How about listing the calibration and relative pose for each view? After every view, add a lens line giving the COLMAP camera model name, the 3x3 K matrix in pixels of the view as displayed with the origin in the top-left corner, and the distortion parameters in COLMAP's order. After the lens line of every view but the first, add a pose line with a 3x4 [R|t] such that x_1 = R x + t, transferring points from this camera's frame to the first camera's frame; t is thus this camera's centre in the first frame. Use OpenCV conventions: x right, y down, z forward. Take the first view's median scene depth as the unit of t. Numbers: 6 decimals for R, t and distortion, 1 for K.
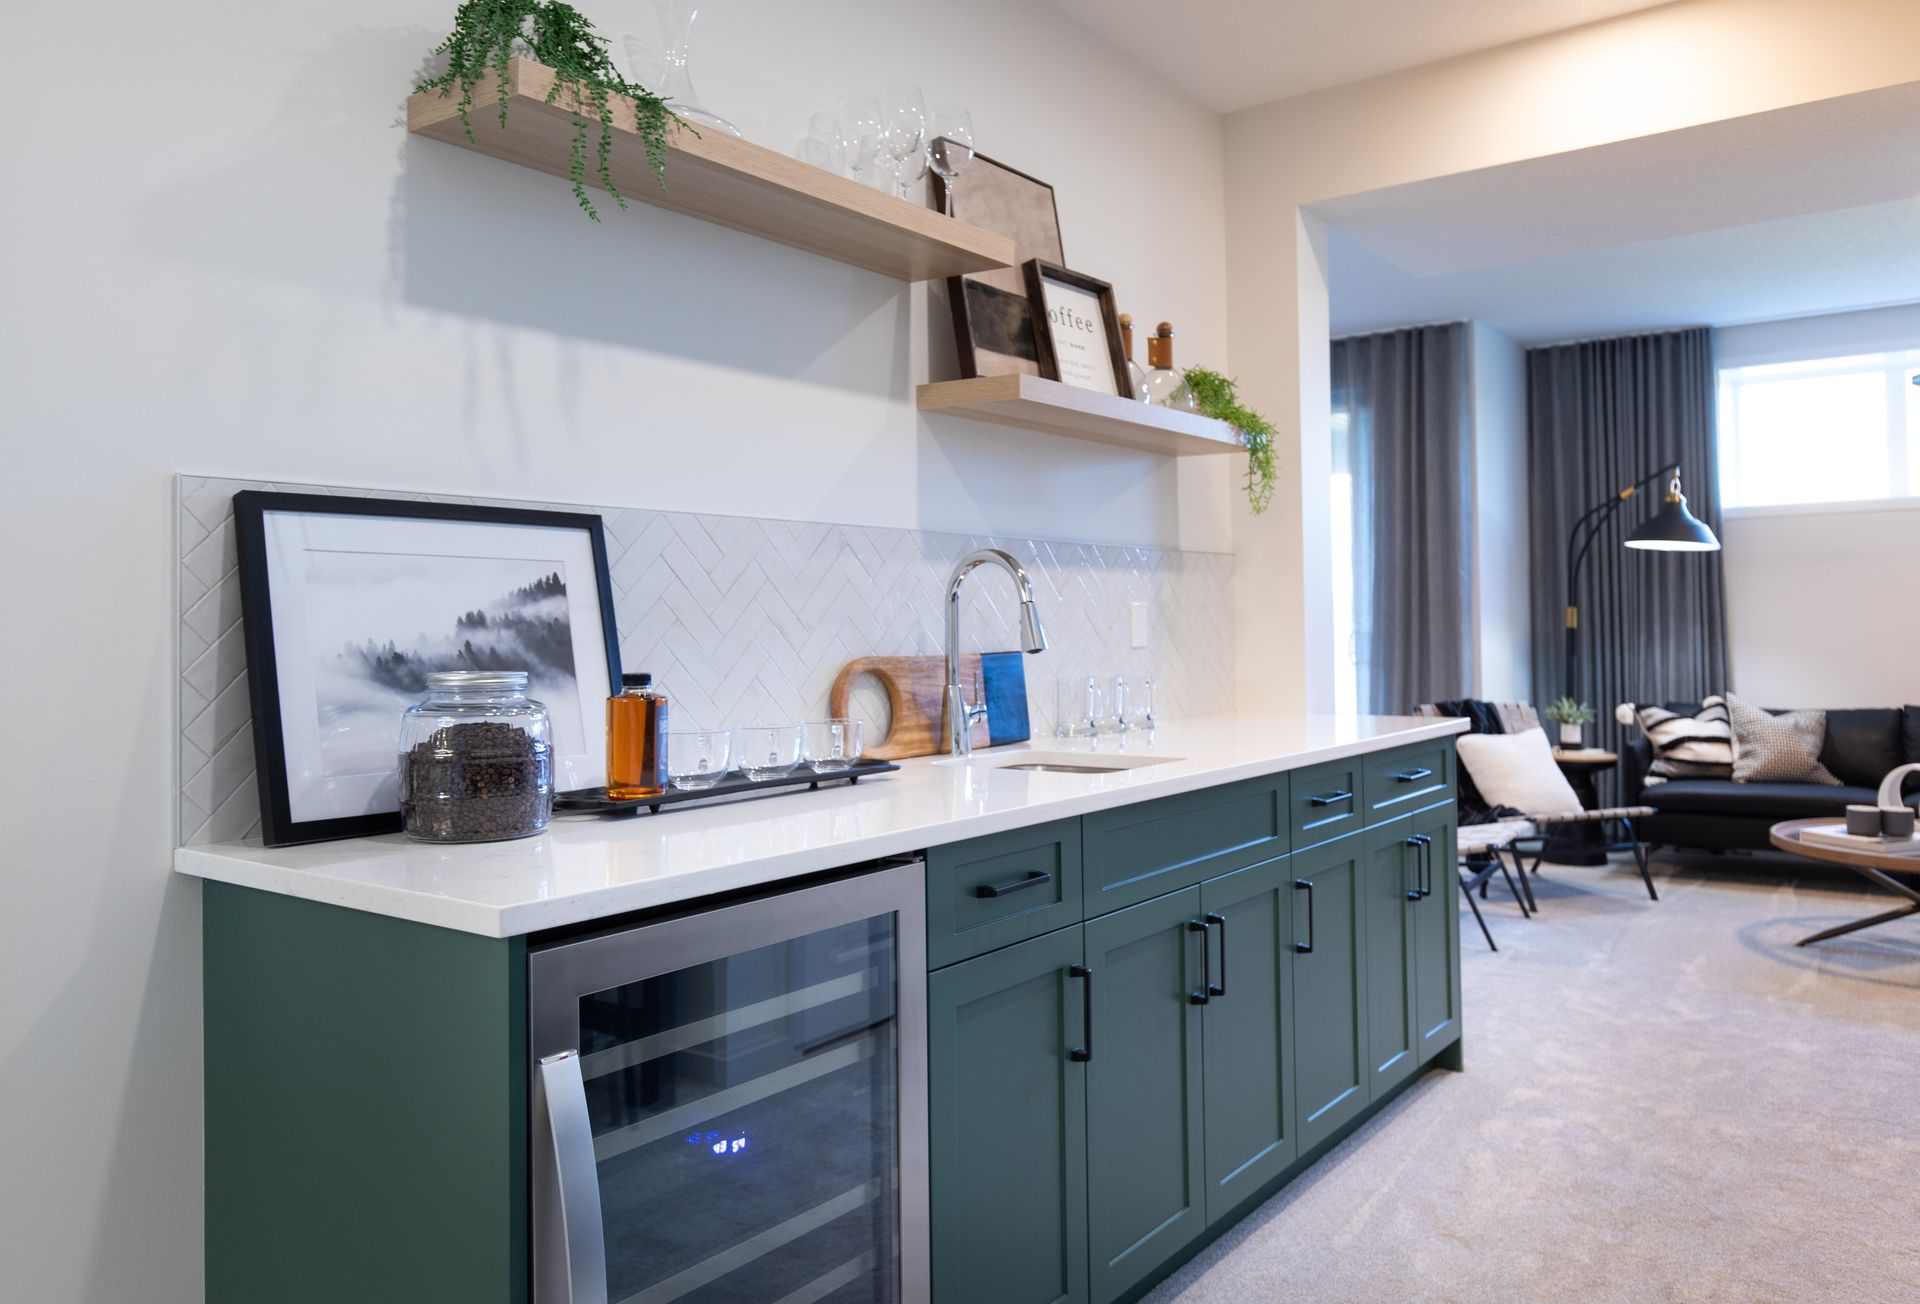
lens RADIAL K [[1405.8, 0, 961.7], [0, 1405.8, 599.0], [0, 0, 1]] dist [-0.003686, -0.001220]
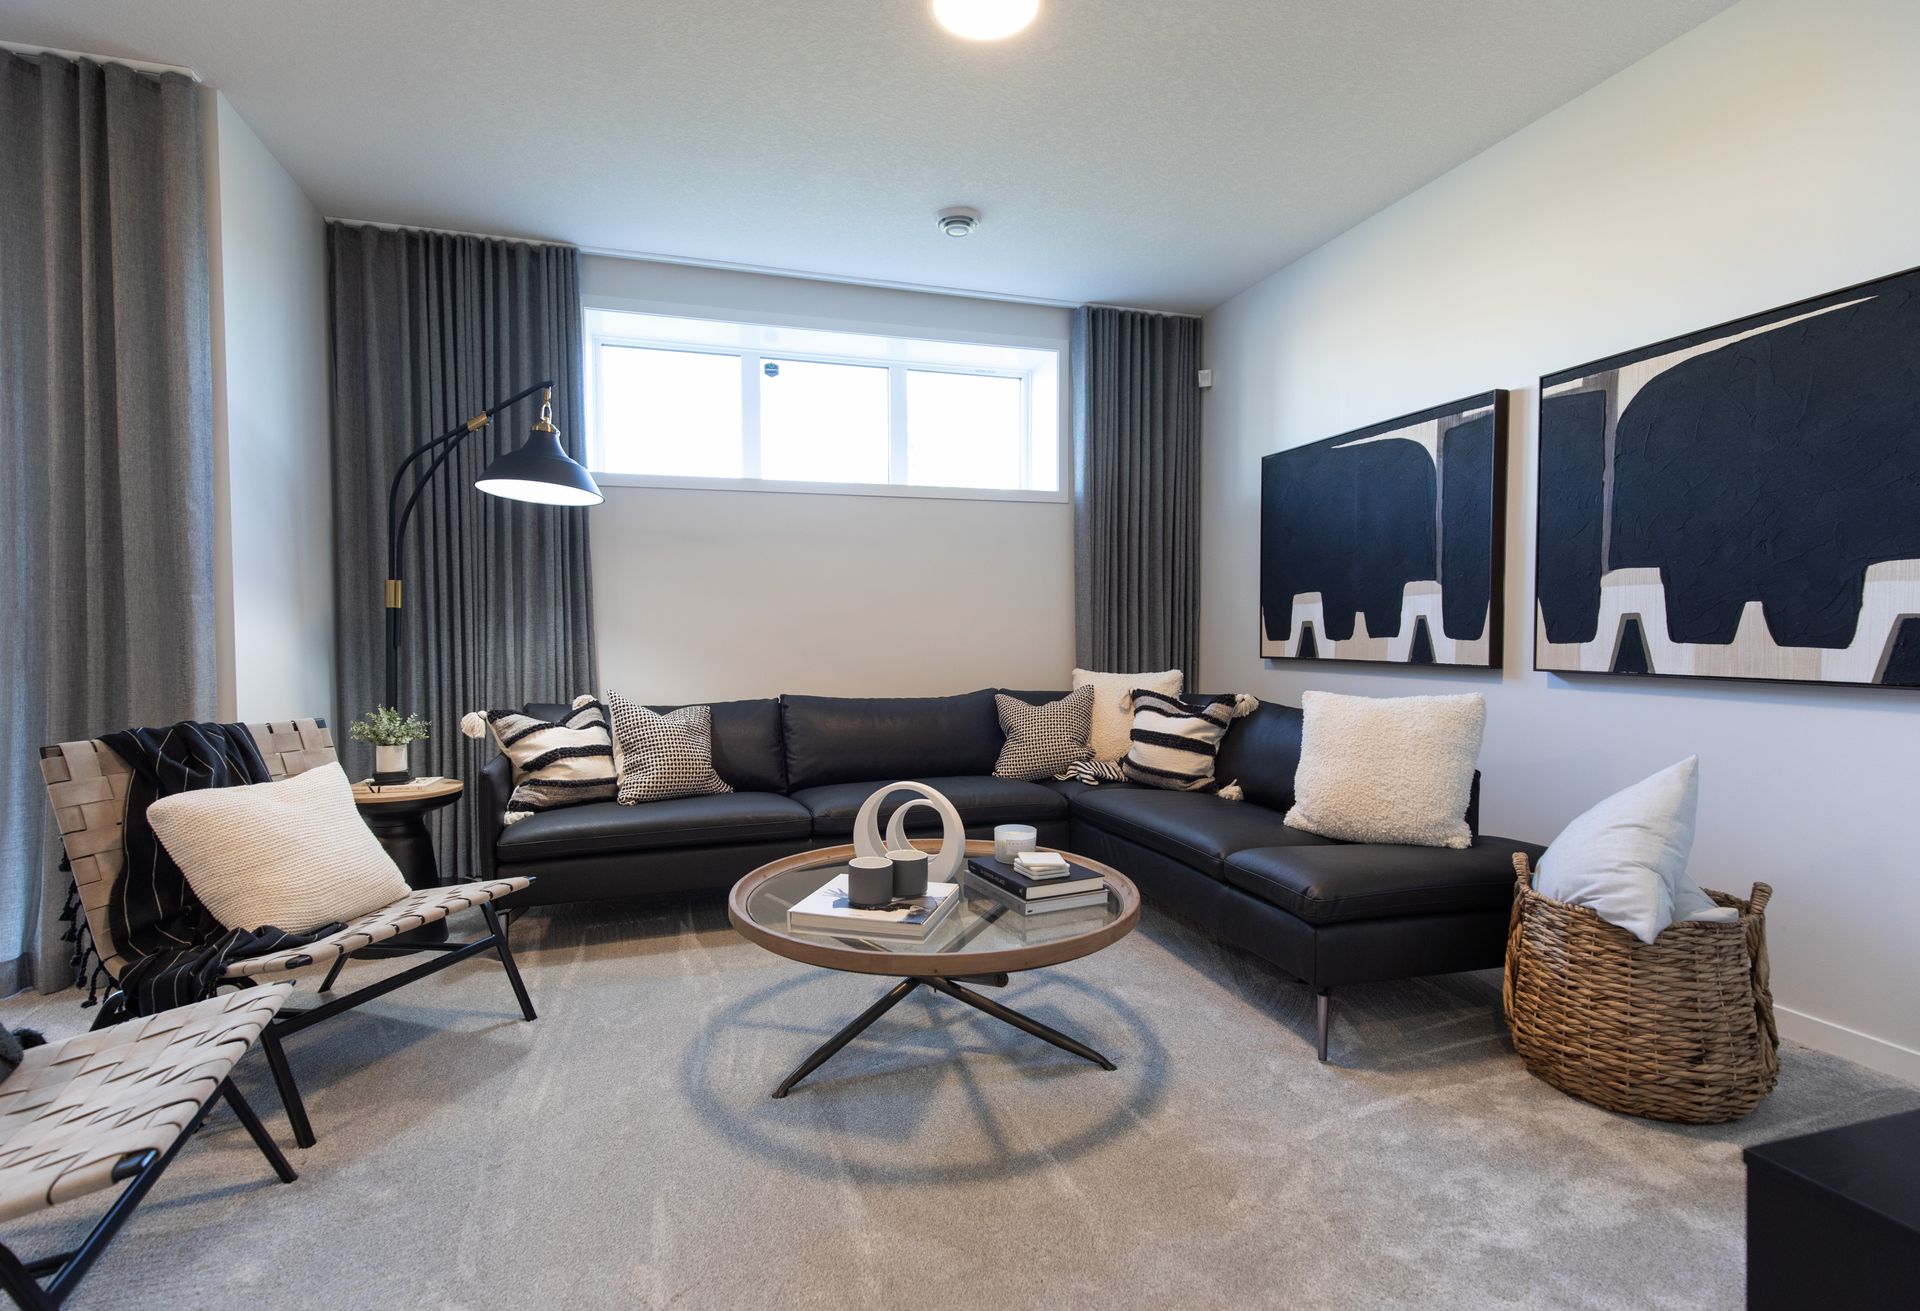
lens RADIAL K [[891.9, 0, 960.0], [0, 891.9, 655.5], [0, 0, 1]] dist [0.000730, 0.000582]
pose [[0.567352, -0.013894, 0.823358, 0.238888], [-0.017010, 0.999447, 0.028587, 0.029066], [-0.823300, -0.030225, 0.566802, 0.539511]]
